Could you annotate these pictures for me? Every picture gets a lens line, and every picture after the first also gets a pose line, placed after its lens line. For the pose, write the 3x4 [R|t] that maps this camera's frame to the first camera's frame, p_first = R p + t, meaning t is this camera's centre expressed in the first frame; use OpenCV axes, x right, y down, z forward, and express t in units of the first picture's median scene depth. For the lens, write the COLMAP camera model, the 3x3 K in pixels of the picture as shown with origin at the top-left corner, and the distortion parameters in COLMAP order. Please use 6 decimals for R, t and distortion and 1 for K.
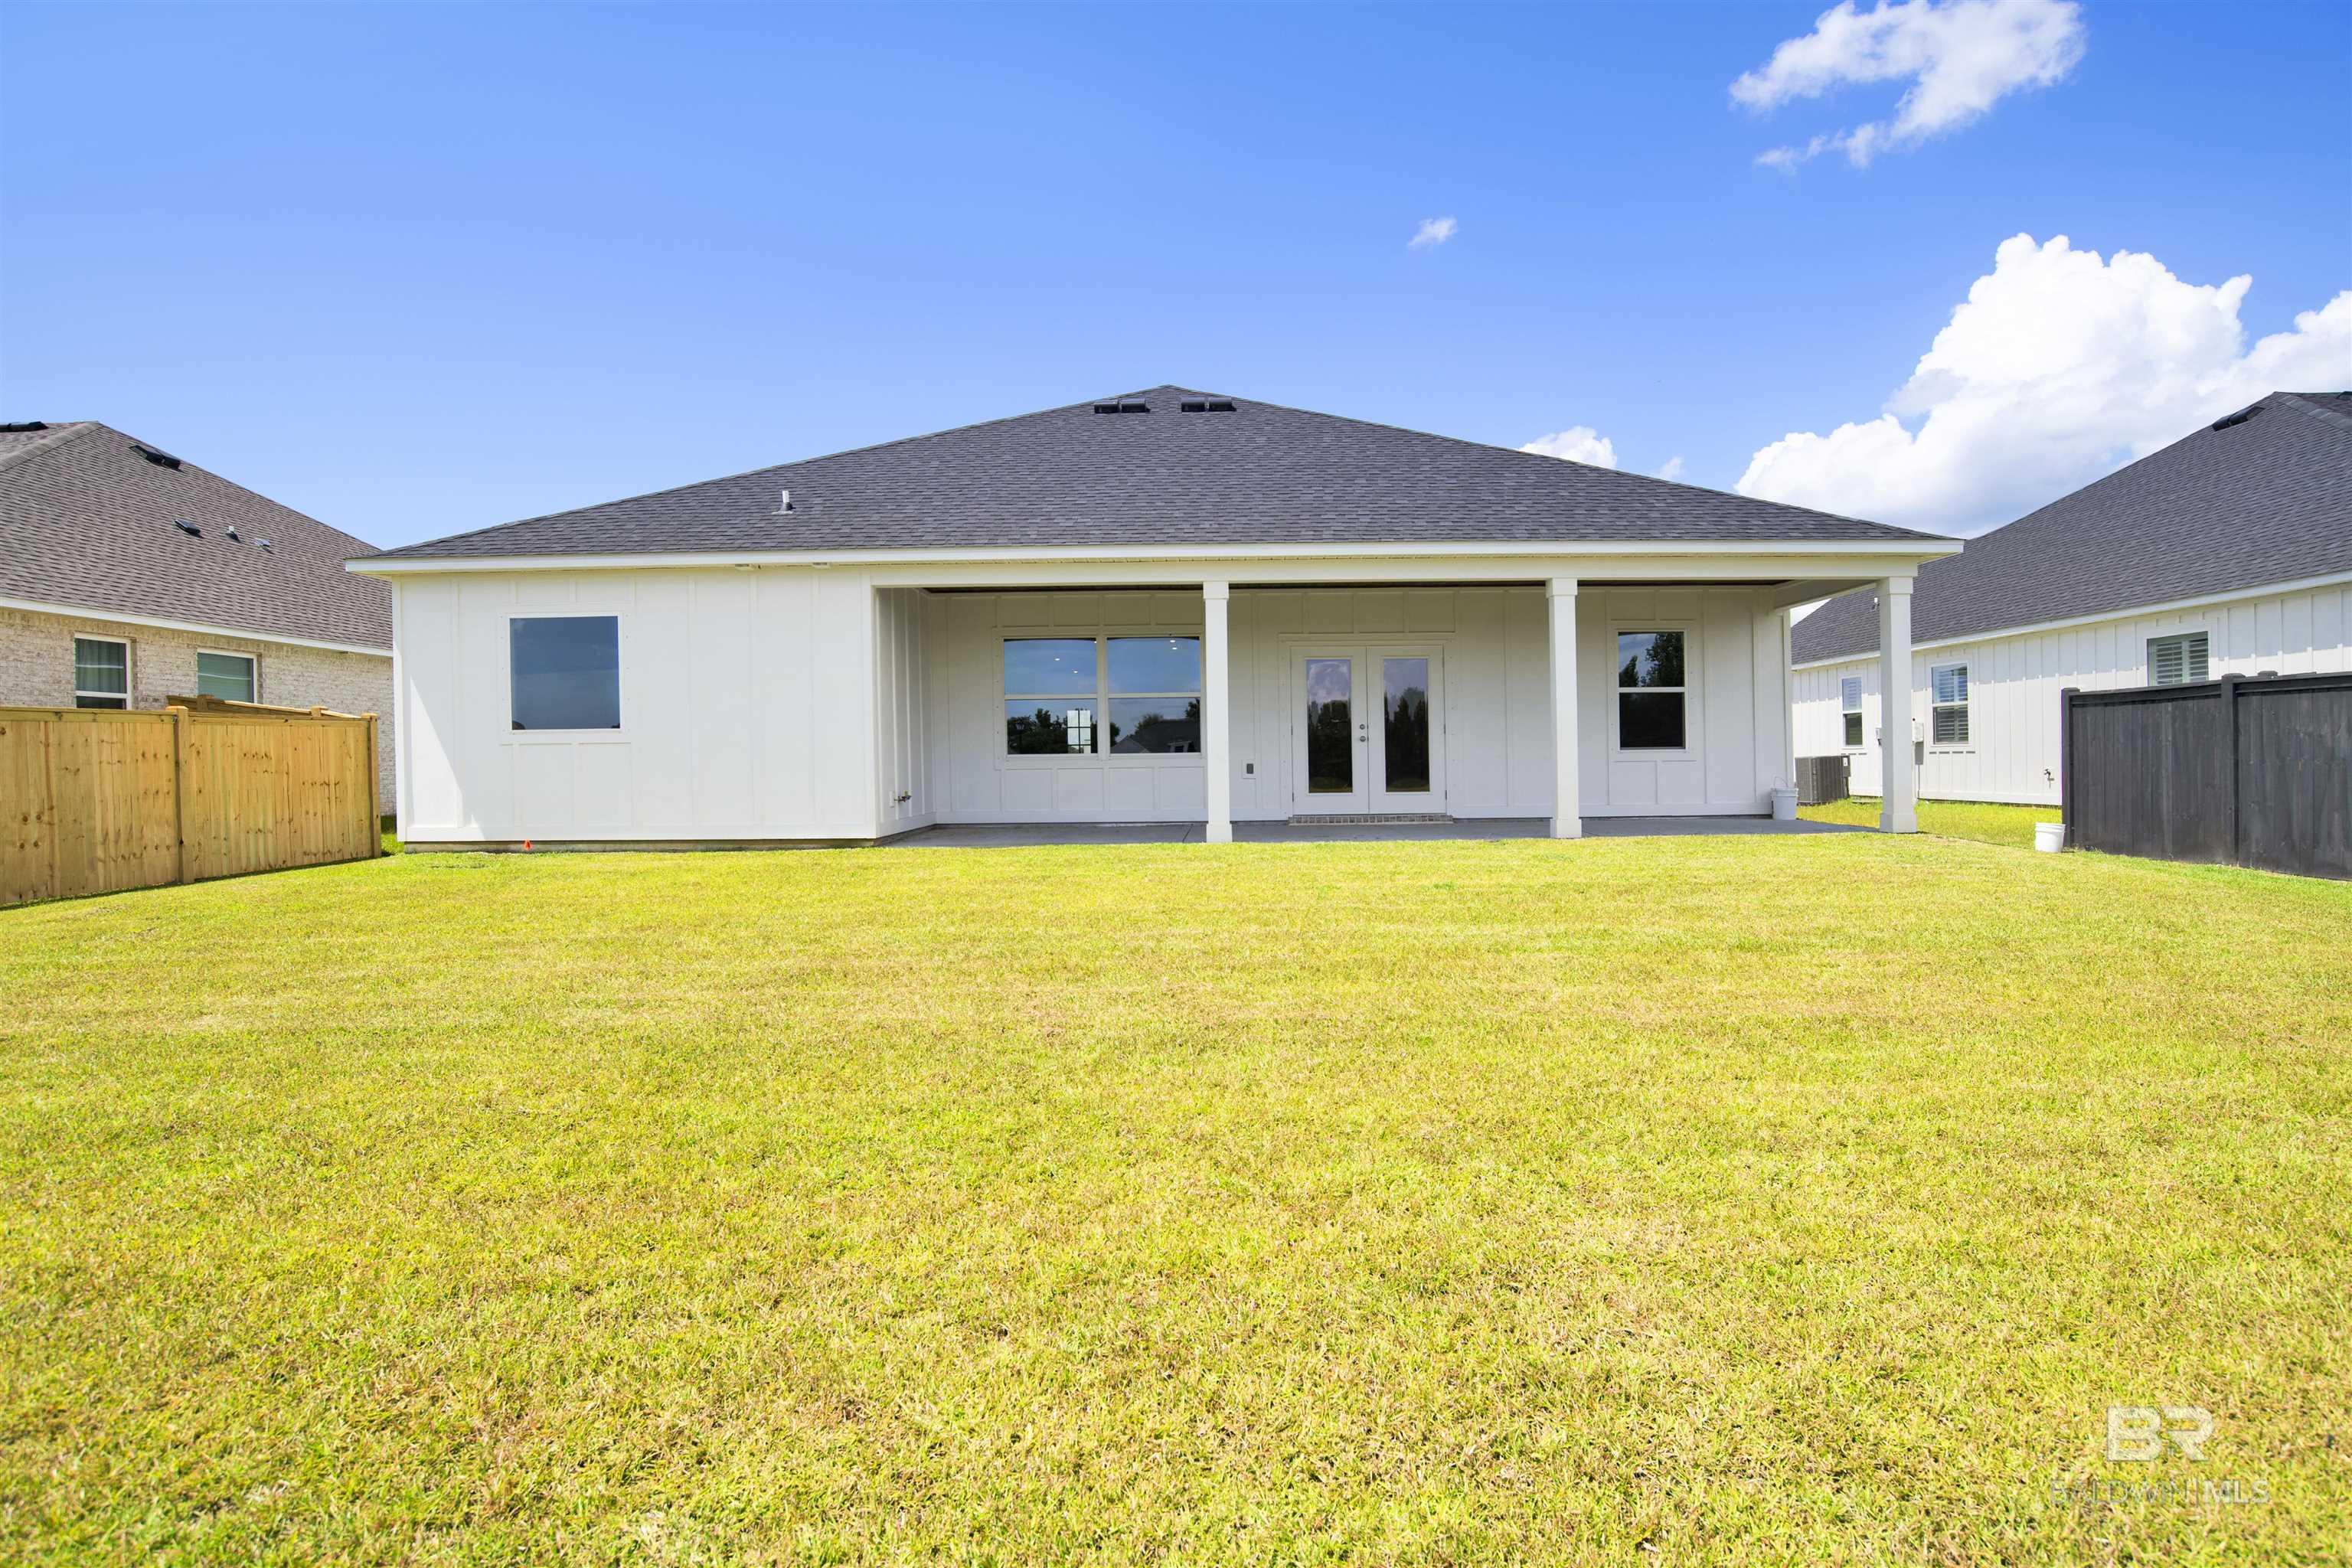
lens RADIAL K [[1239.5, 0, 1185.0], [0, 1239.5, 777.6], [0, 0, 1]] dist [-0.061815, 0.028464]
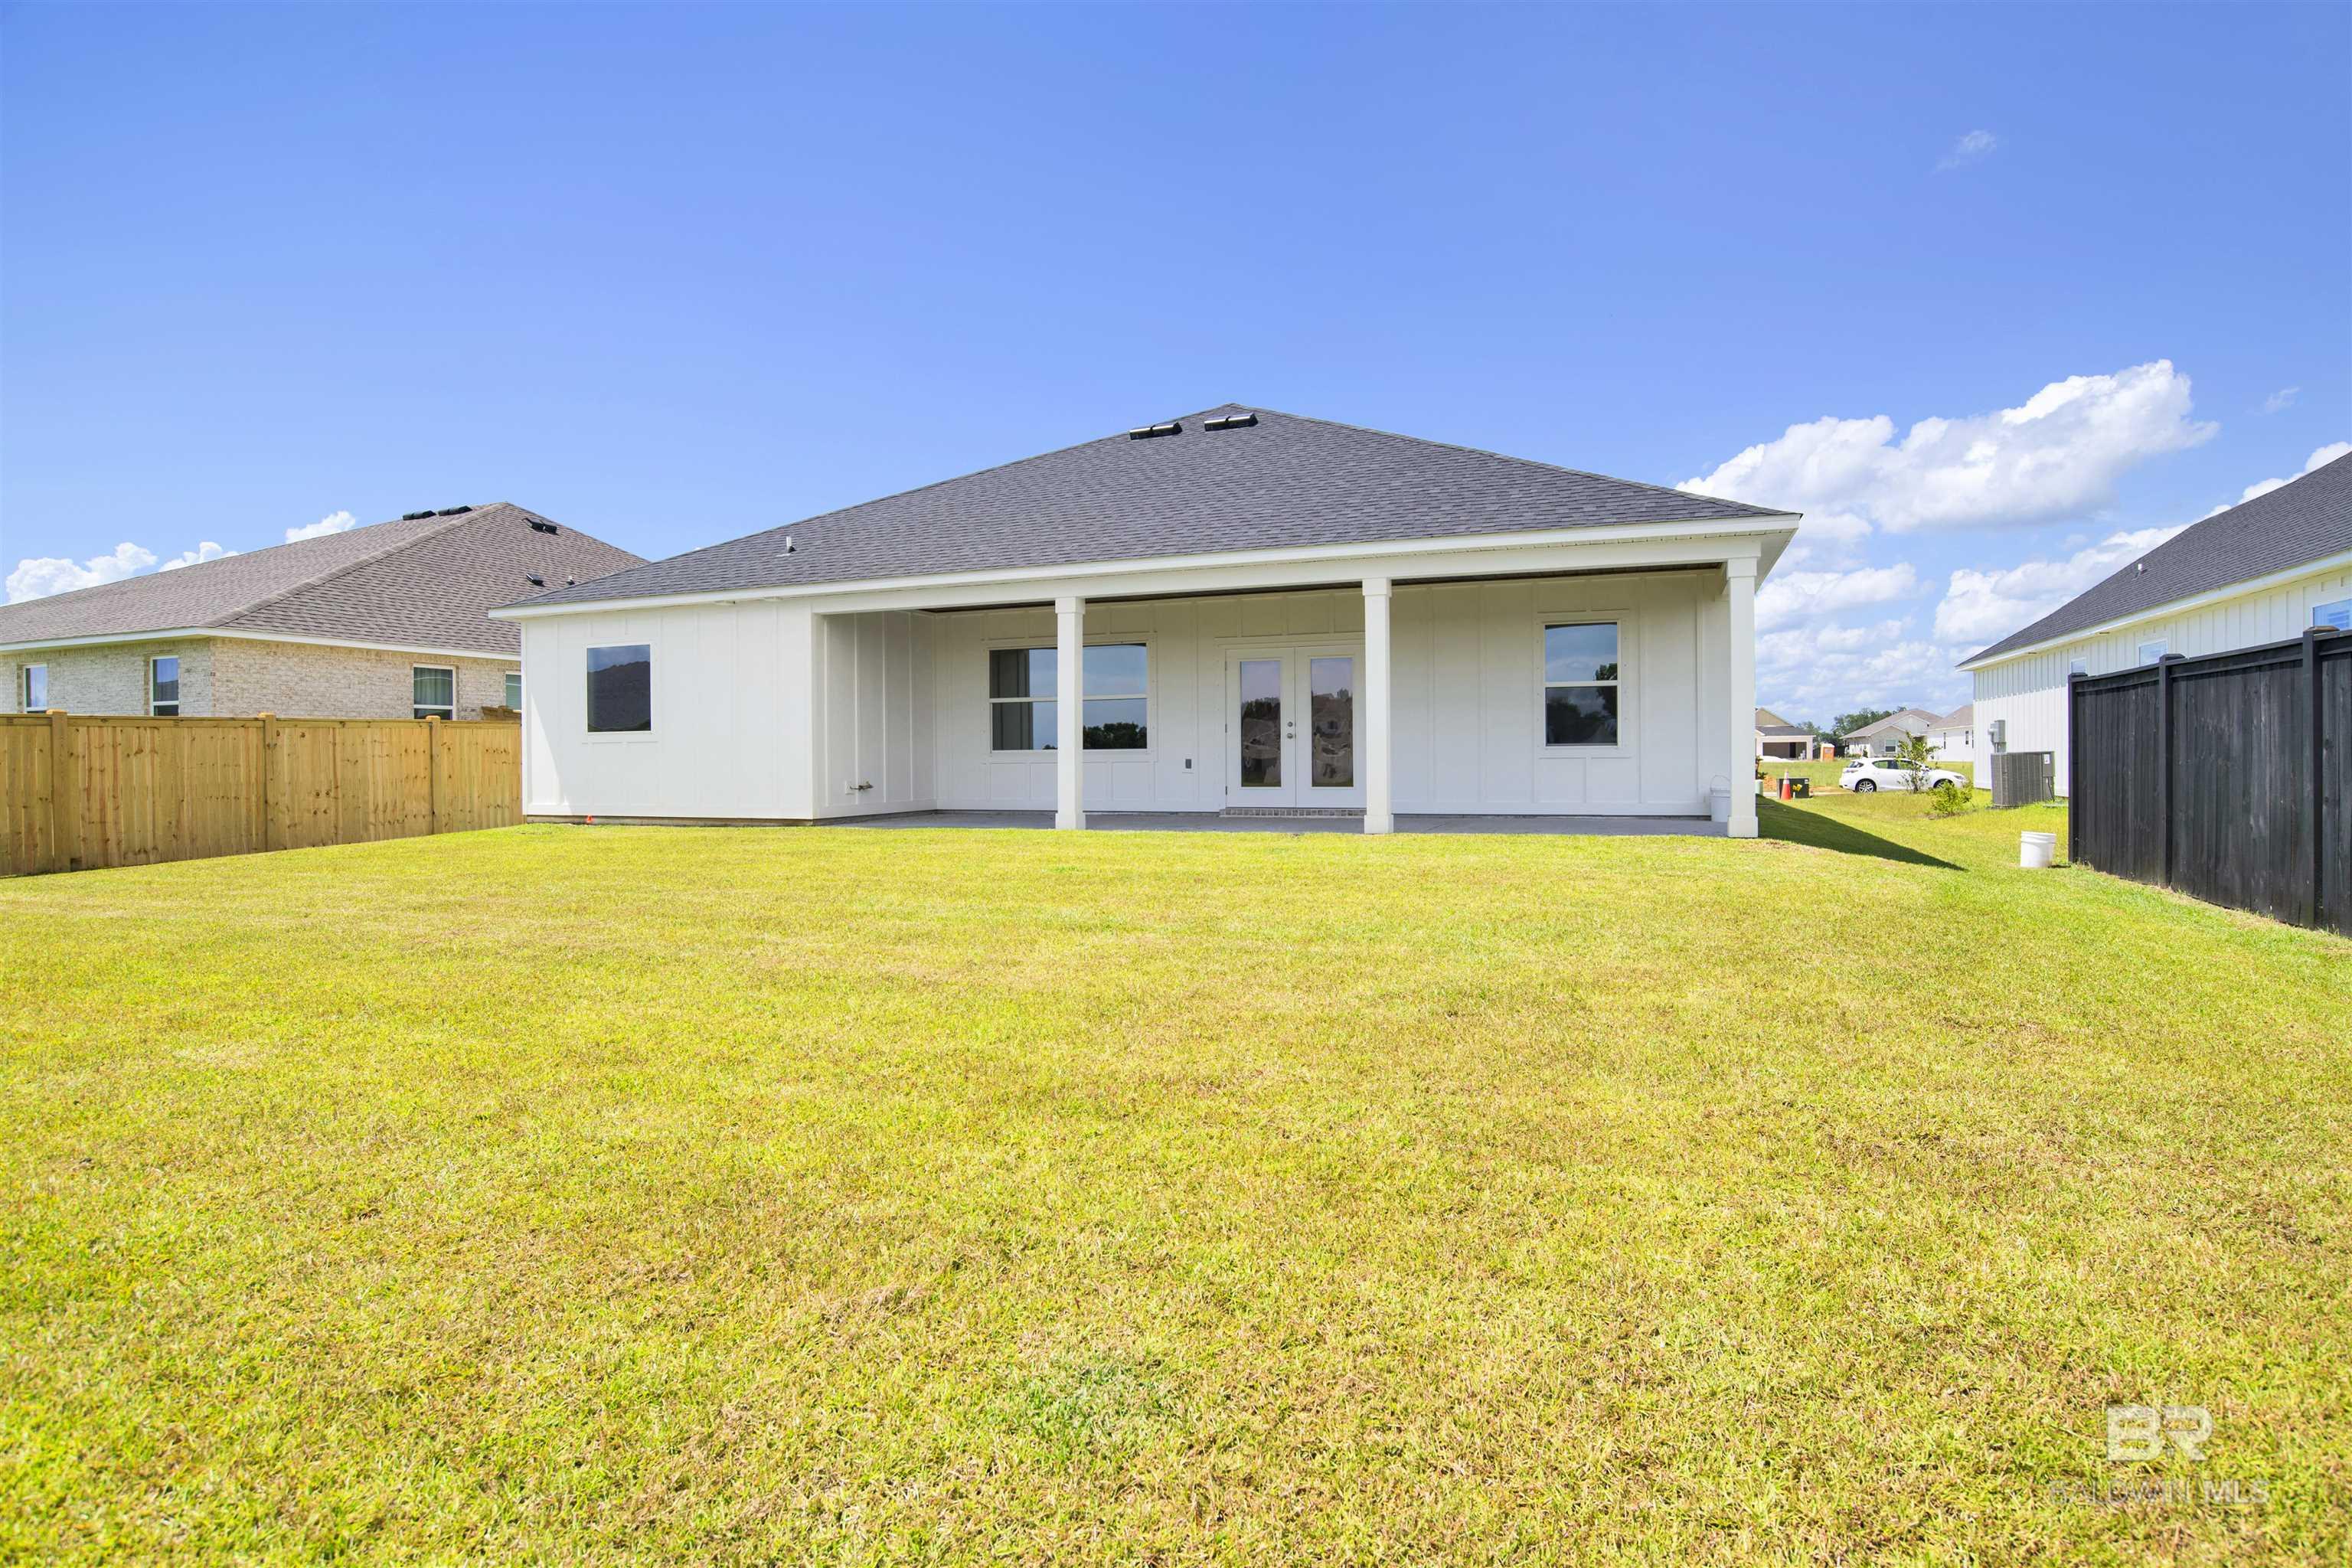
lens RADIAL K [[1239.5, 0, 1185.0], [0, 1239.5, 777.6], [0, 0, 1]] dist [-0.061815, 0.028464]
pose [[0.934190, 0.008659, -0.356670, 0.487281], [-0.006047, 0.999946, 0.008439, -0.004573], [0.356724, -0.005727, 0.934192, -0.012307]]
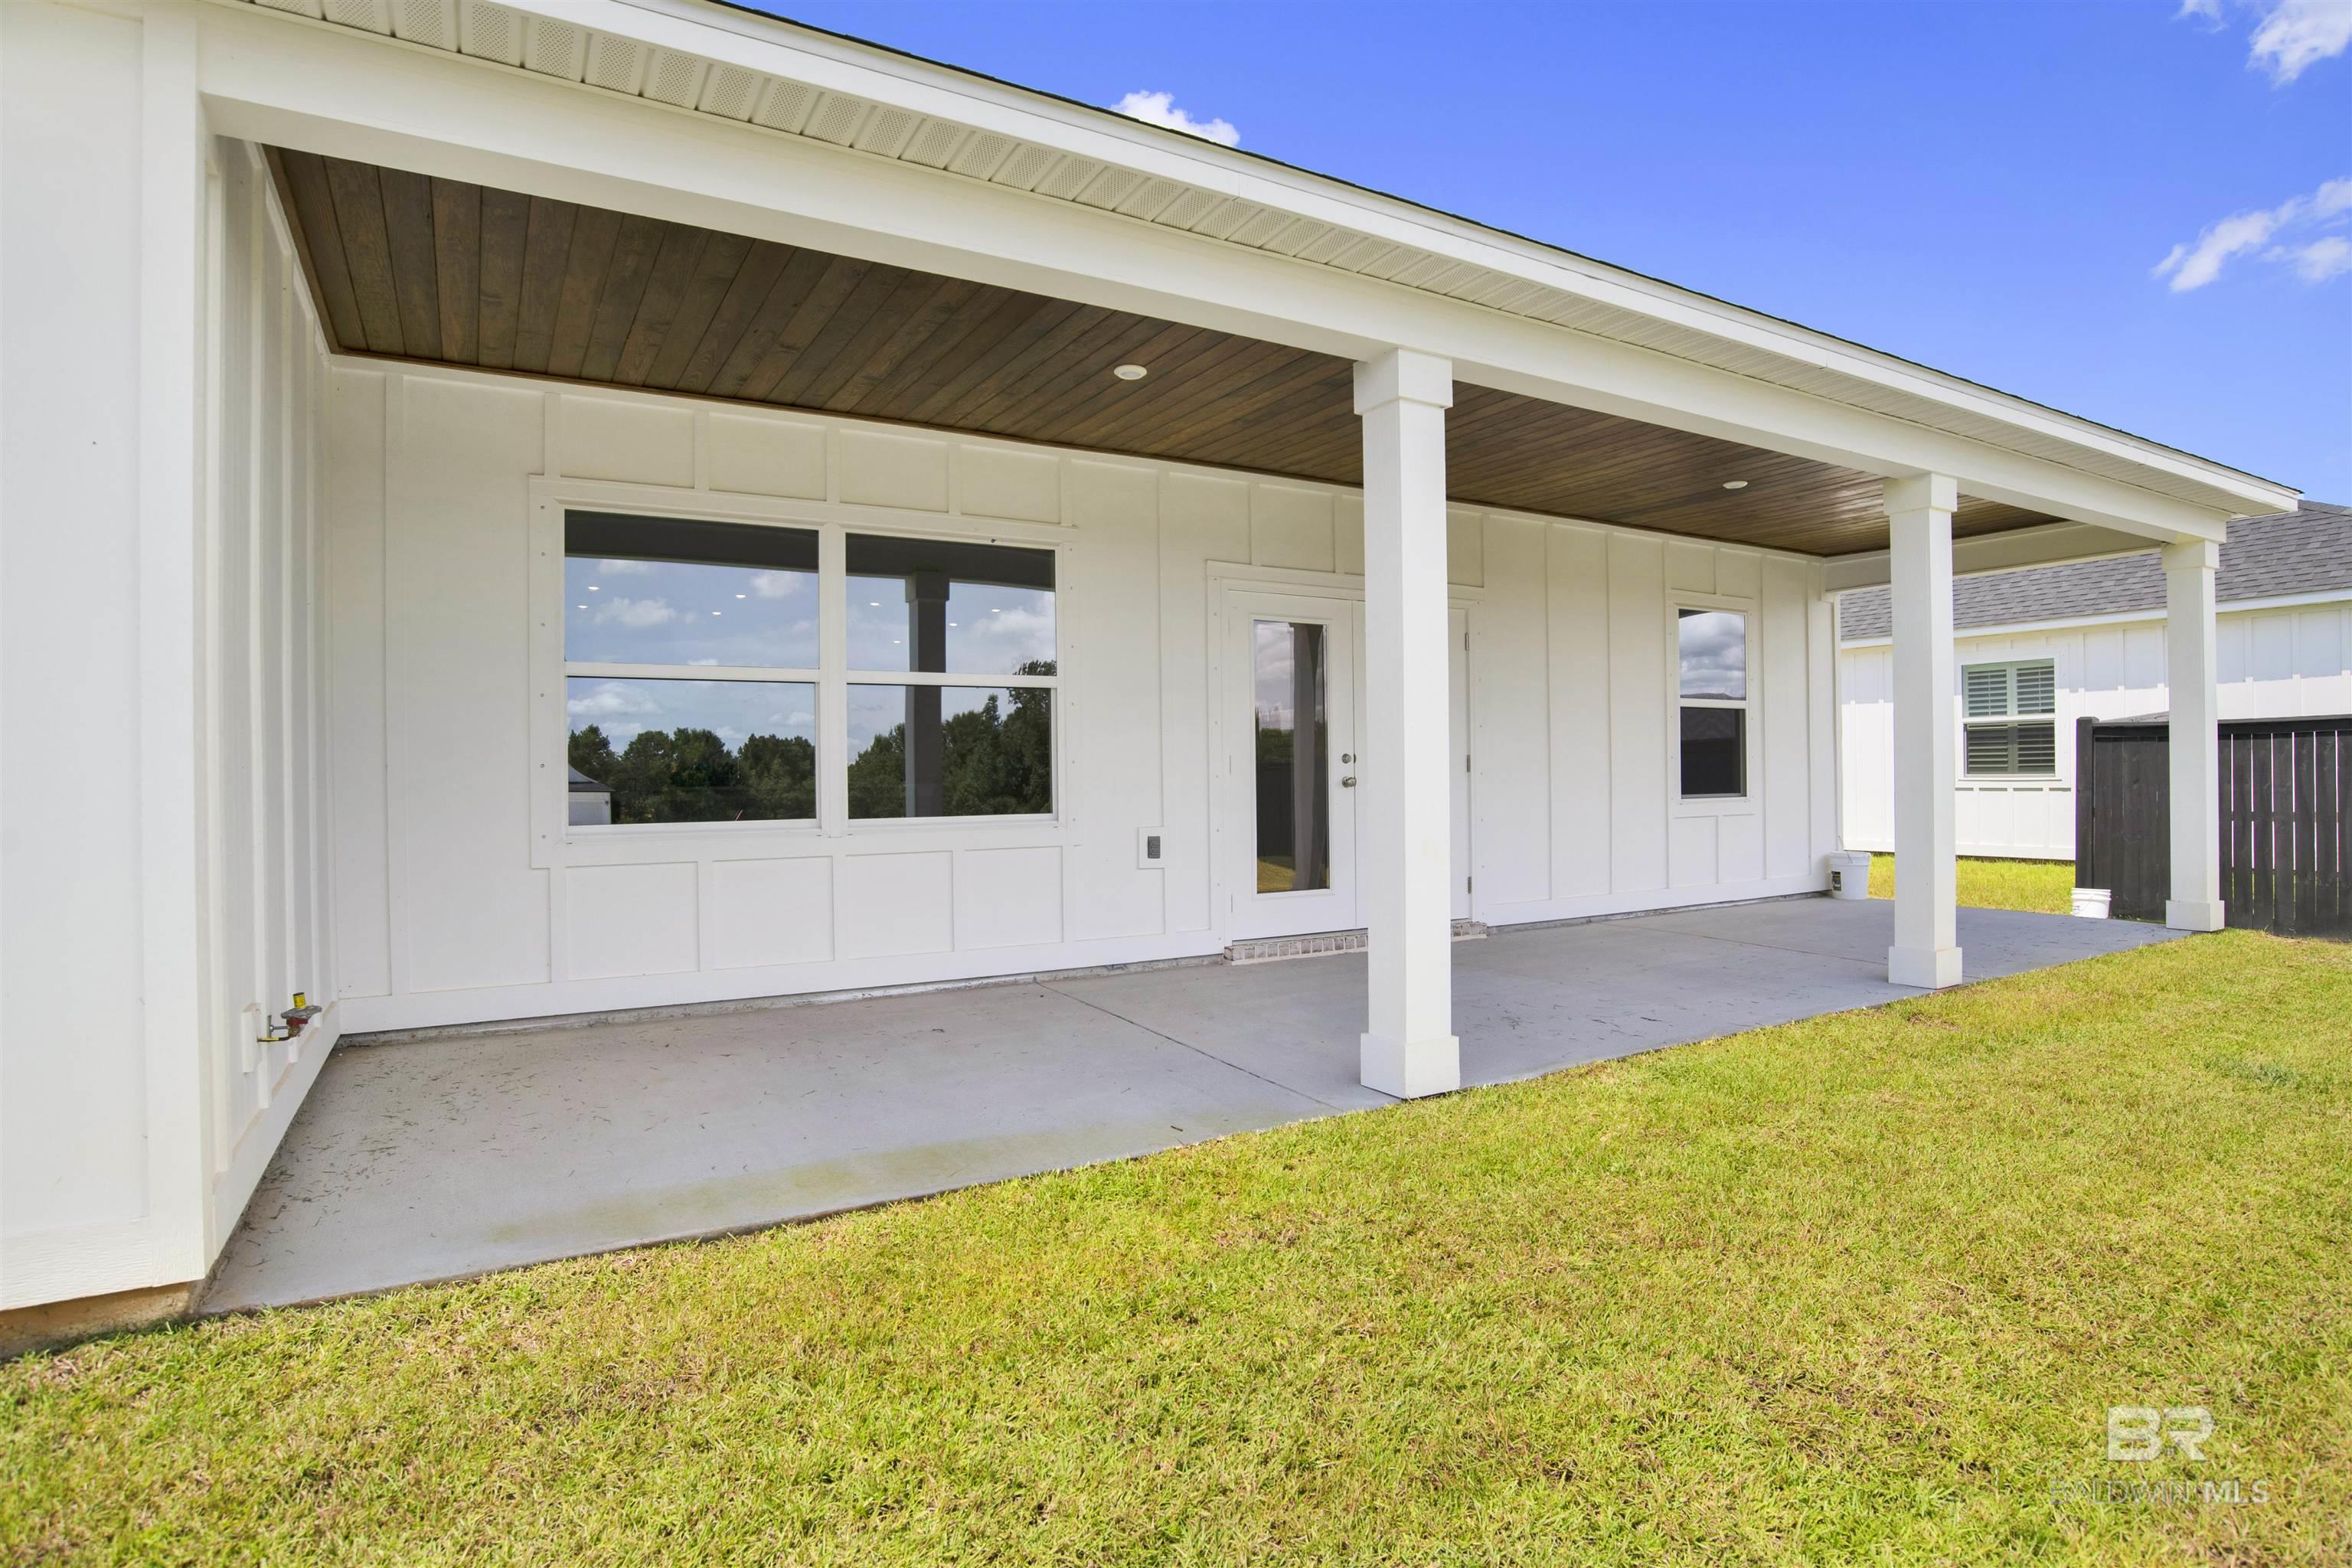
lens RADIAL K [[1215.0, 0, 1188.6], [0, 1215.0, 773.1], [0, 0, 1]] dist [-0.072389, 0.026012]
pose [[0.852989, 0.002185, 0.521925, -0.192174], [0.006937, 0.999855, -0.015523, -0.030808], [-0.521883, 0.016862, 0.852850, 0.684258]]
